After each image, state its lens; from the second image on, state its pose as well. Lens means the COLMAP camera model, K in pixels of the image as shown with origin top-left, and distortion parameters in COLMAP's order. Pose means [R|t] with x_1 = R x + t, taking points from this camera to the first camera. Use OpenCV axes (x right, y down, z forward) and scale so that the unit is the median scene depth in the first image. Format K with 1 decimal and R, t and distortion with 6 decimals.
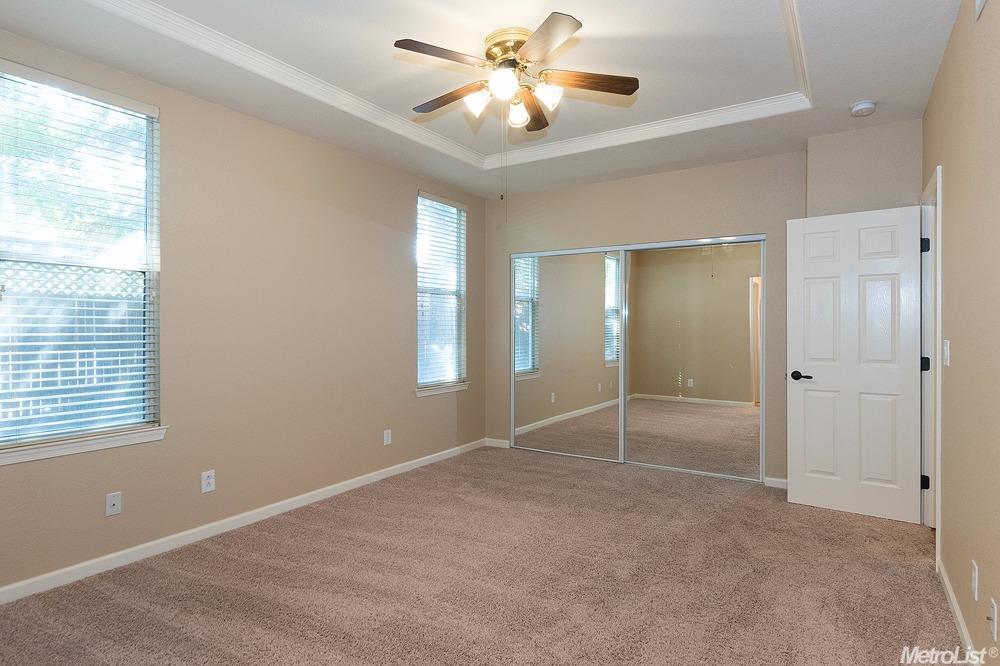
lens RADIAL K [[559.6, 0, 500.0], [0, 559.6, 333.0], [0, 0, 1]] dist [0.000999, -0.000240]
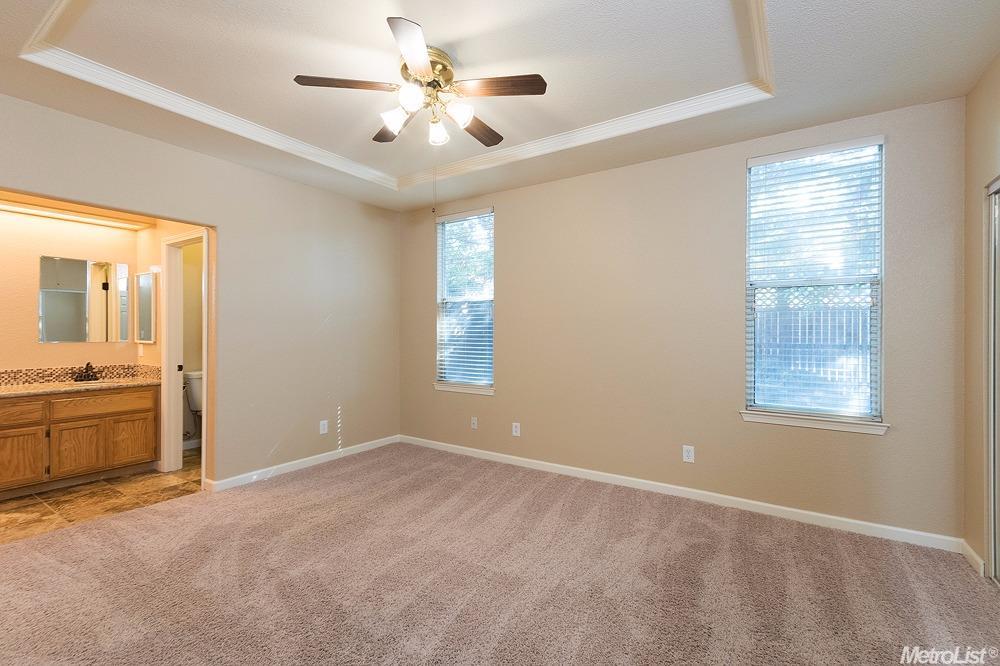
lens RADIAL K [[442.1, 0, 500.0], [0, 442.1, 333.0], [0, 0, 1]] dist [-0.003072, -0.000332]
pose [[-0.028138, 0.001422, -0.999603, 0.646948], [-0.016517, 0.999862, 0.001888, -0.006825], [0.999468, 0.016564, -0.028110, 0.884778]]
